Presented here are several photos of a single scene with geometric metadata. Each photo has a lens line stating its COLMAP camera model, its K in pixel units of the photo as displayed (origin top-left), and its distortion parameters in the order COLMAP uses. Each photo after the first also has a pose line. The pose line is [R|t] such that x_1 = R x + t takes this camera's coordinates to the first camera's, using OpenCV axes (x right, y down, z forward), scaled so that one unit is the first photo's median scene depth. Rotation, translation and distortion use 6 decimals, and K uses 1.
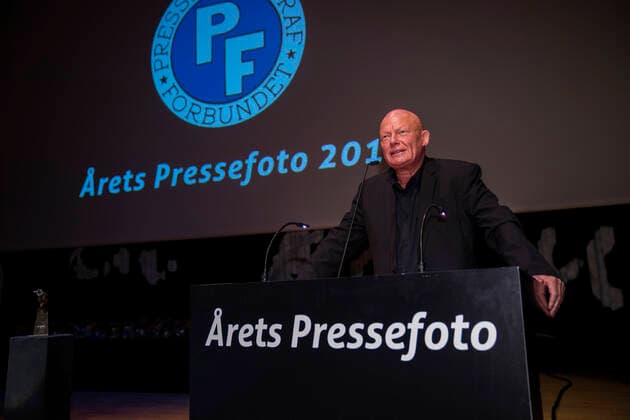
lens RADIAL K [[558.9, 0, 315.0], [0, 558.9, 210.0], [0, 0, 1]] dist [0.002596, -0.000223]
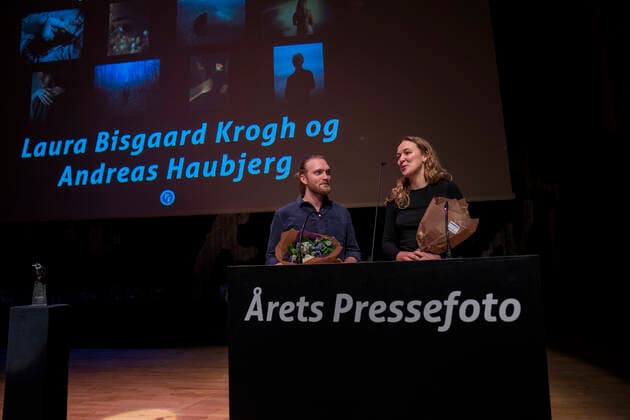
lens RADIAL K [[436.2, 0, 315.0], [0, 436.2, 210.0], [0, 0, 1]] dist [-0.068465, 0.000855]
pose [[0.973451, 0.031669, 0.226692, -0.160389], [-0.037680, 0.999042, 0.022239, -0.001098], [-0.225771, -0.030190, 0.973713, 0.081947]]
